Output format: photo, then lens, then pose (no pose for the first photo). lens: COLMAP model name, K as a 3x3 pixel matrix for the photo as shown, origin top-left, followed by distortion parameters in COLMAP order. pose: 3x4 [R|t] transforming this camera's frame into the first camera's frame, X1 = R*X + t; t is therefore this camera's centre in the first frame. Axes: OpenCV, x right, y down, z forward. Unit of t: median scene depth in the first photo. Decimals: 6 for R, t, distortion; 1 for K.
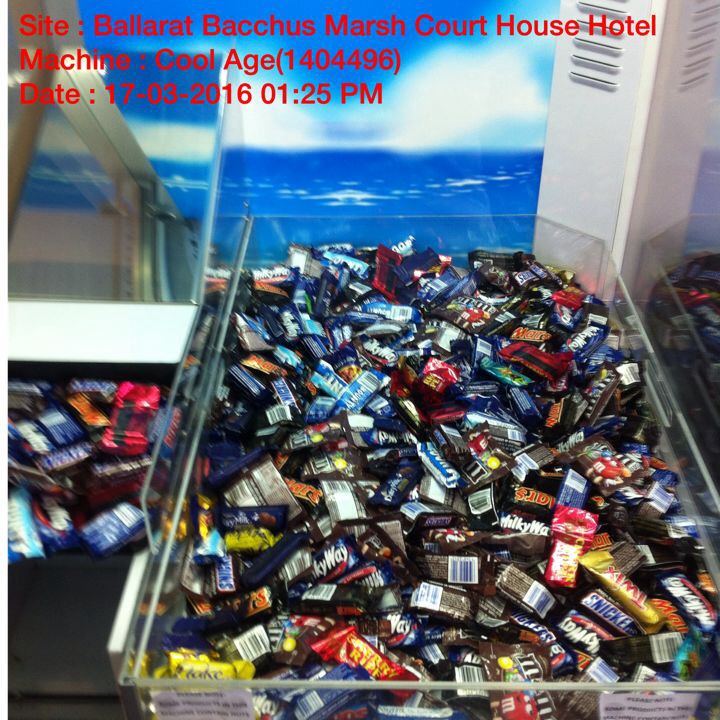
lens RADIAL K [[1005.7, 0, 362.2], [0, 1005.7, 377.4], [0, 0, 1]] dist [0.036242, -0.092131]
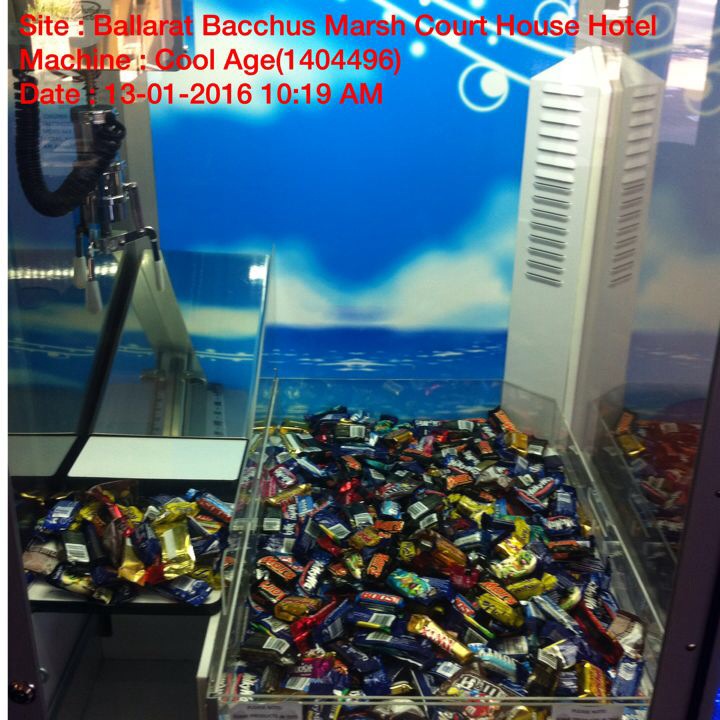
lens RADIAL K [[946.6, 0, 374.3], [0, 946.6, 382.5], [0, 0, 1]] dist [0.016242, -0.005285]
pose [[0.999450, 0.009574, 0.031763, -0.028461], [-0.003963, 0.985052, -0.172214, 0.050248], [-0.032937, 0.171993, 0.984547, -0.175570]]
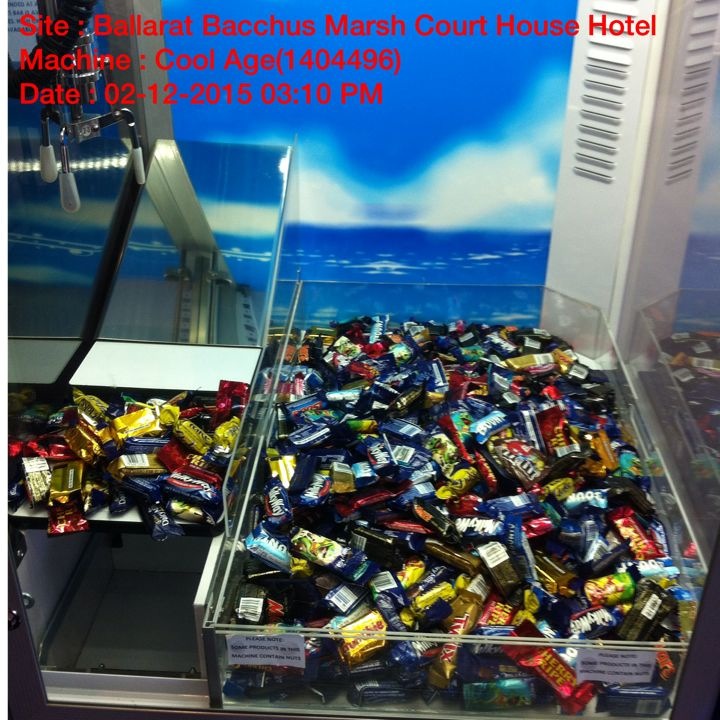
lens RADIAL K [[956.3, 0, 358.0], [0, 956.3, 386.8], [0, 0, 1]] dist [0.033830, -0.089816]
pose [[0.999177, 0.026722, -0.030501, -0.007026], [-0.028599, 0.997614, -0.062835, 0.033838], [0.028749, 0.063655, 0.997558, -0.115551]]
